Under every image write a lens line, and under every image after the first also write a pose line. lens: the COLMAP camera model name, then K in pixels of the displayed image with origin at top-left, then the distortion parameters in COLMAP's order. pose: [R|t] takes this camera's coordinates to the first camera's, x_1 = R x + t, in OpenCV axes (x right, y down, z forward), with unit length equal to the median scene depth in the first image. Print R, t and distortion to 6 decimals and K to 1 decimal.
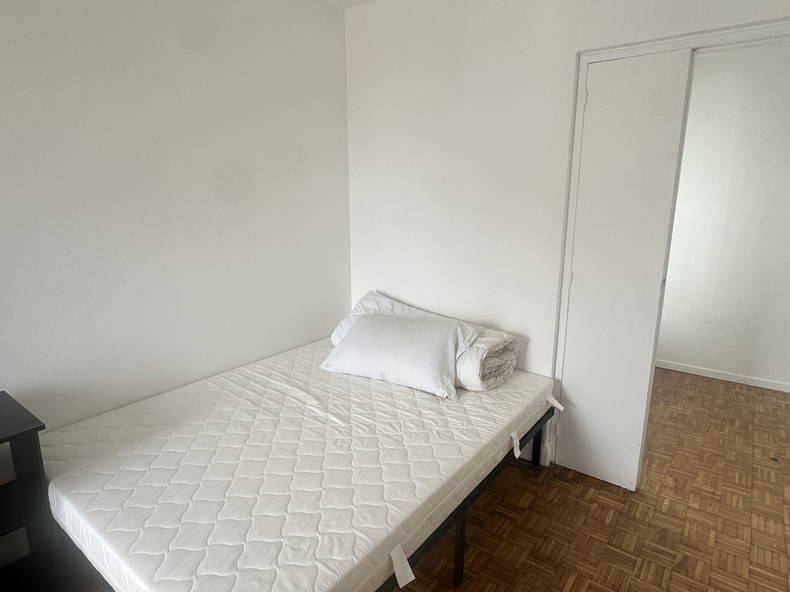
lens RADIAL K [[471.0, 0, 395.0], [0, 471.0, 296.0], [0, 0, 1]] dist [-0.003403, 0.000774]
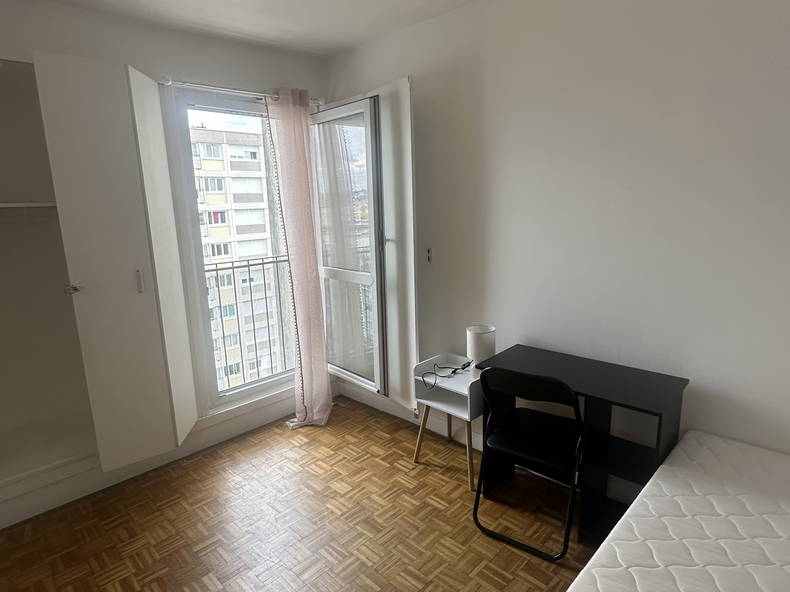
lens RADIAL K [[471.0, 0, 395.0], [0, 471.0, 296.0], [0, 0, 1]] dist [-0.003403, 0.000774]
pose [[-0.125487, 0.200605, -0.971602, 0.351755], [-0.192881, 0.955723, 0.222238, -0.114910], [0.973165, 0.215292, -0.081238, 0.369573]]
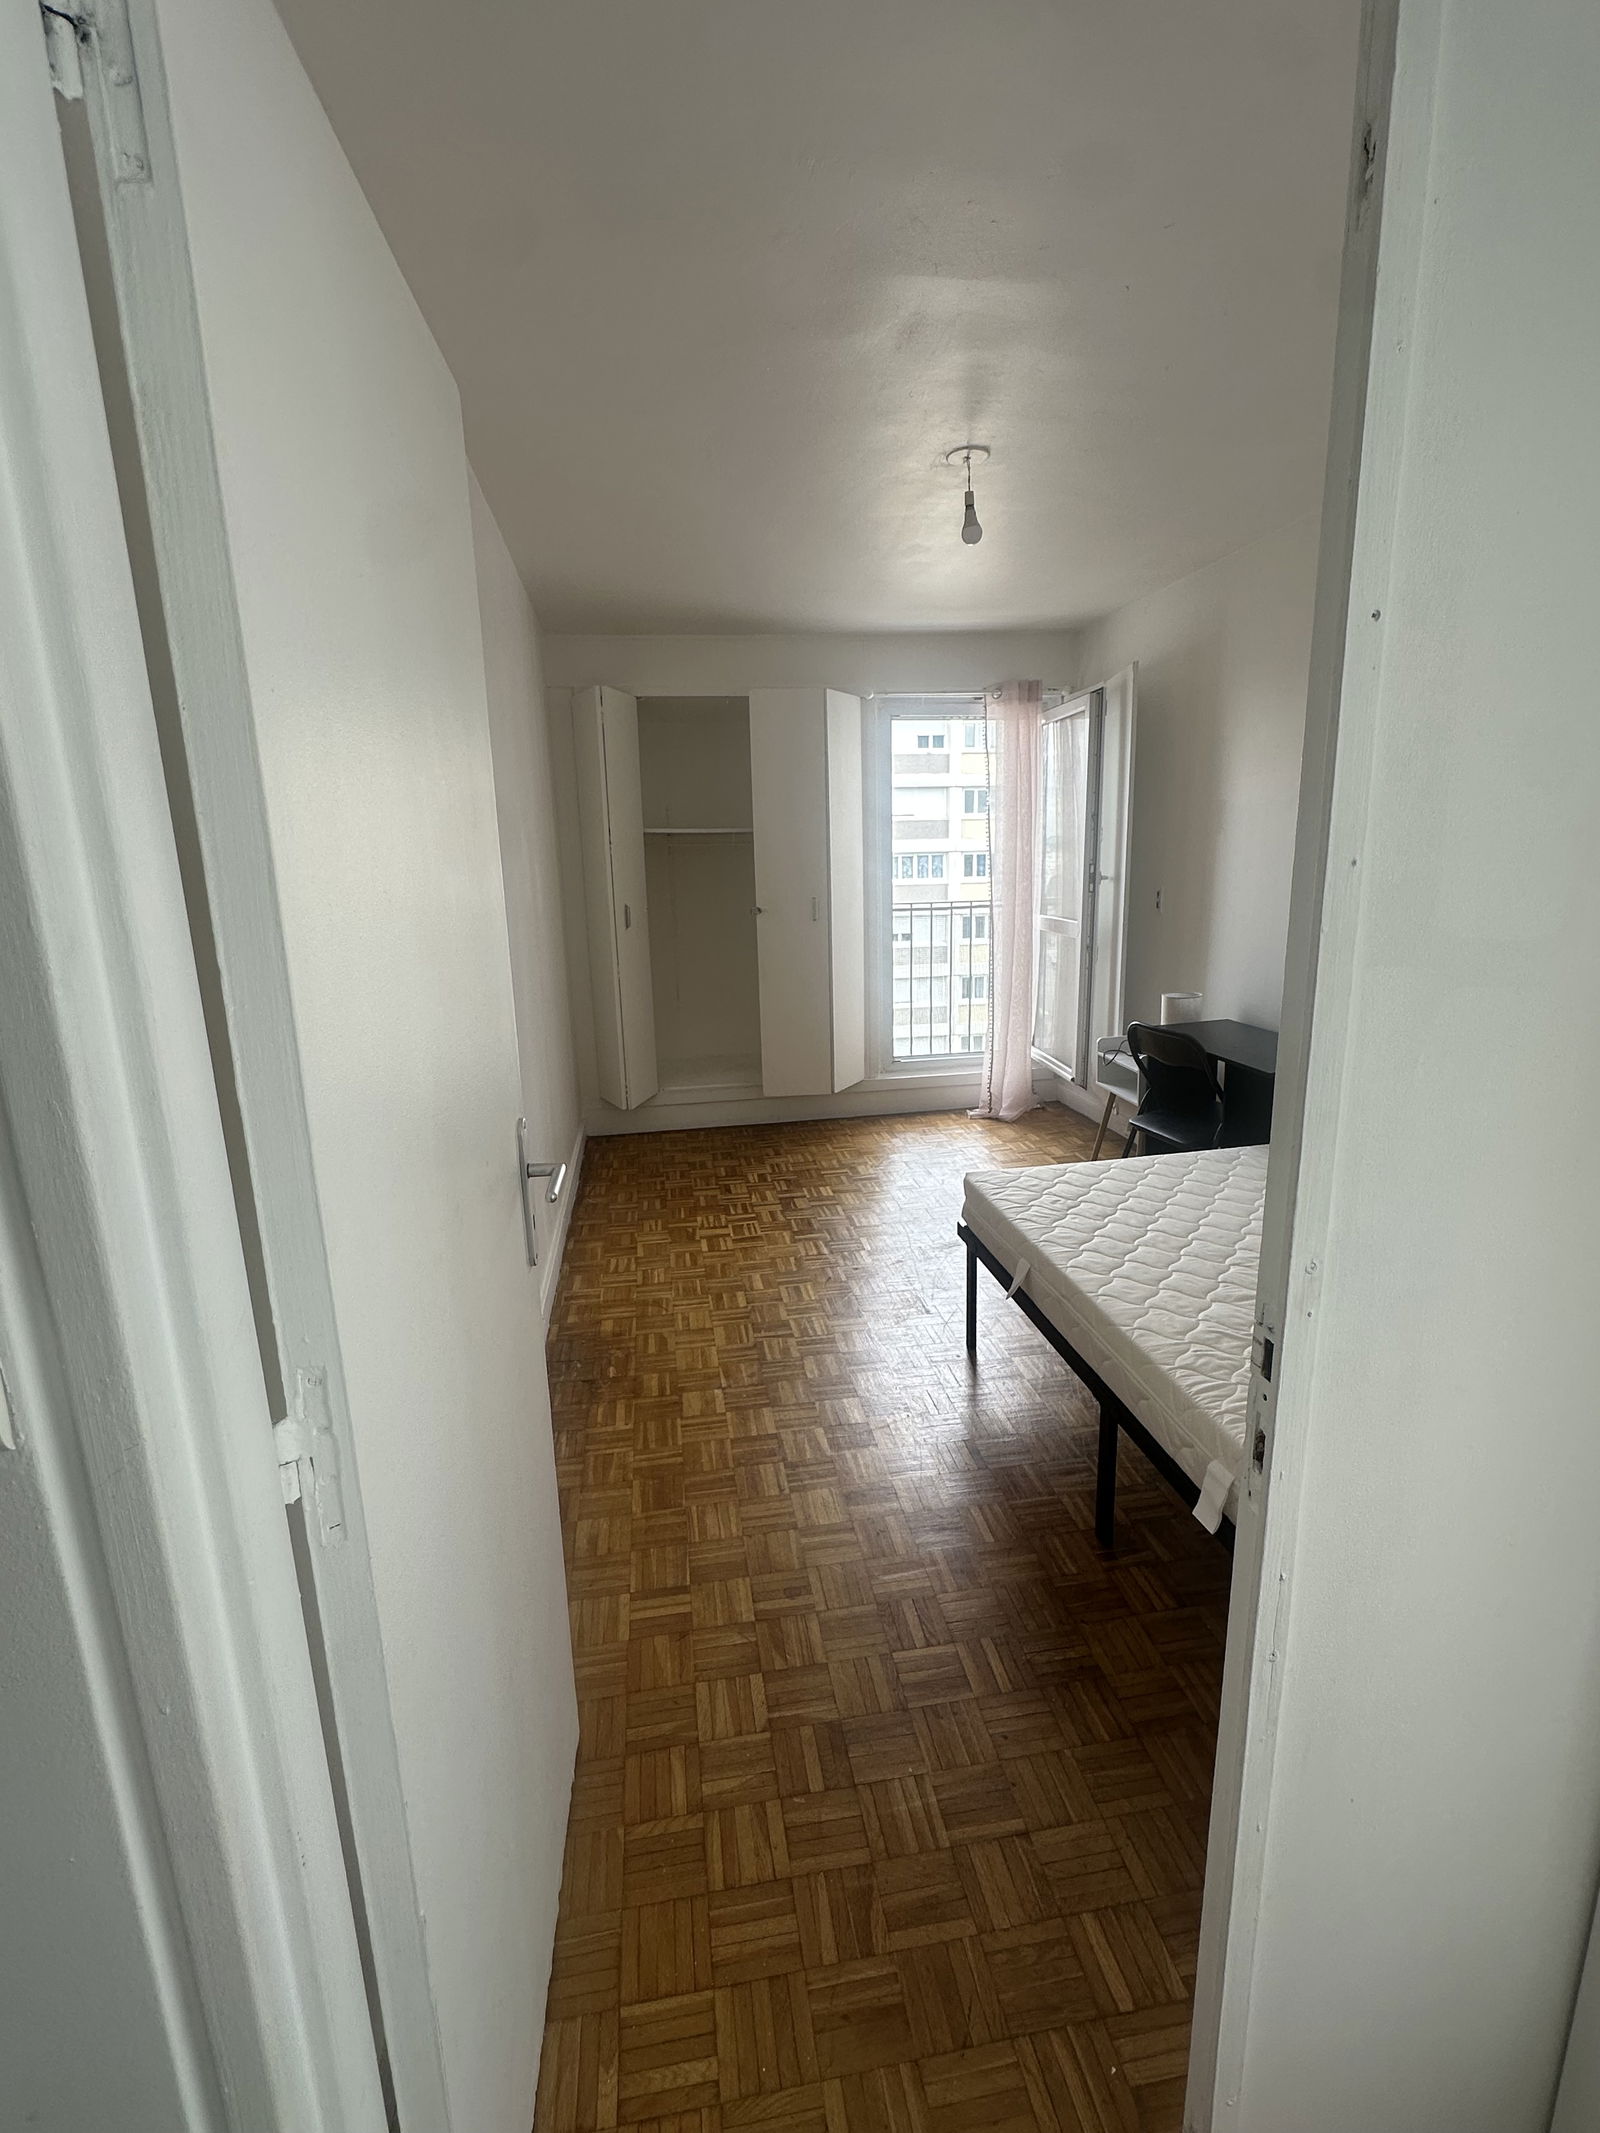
lens RADIAL K [[955.3, 0, 800.0], [0, 955.3, 1066.5], [0, 0, 1]] dist [-0.000481, 0.000042]
pose [[-0.686045, 0.177986, -0.705452, 1.031173], [-0.135803, 0.921249, 0.364497, -0.259648], [0.714772, 0.345864, -0.607847, 1.178701]]
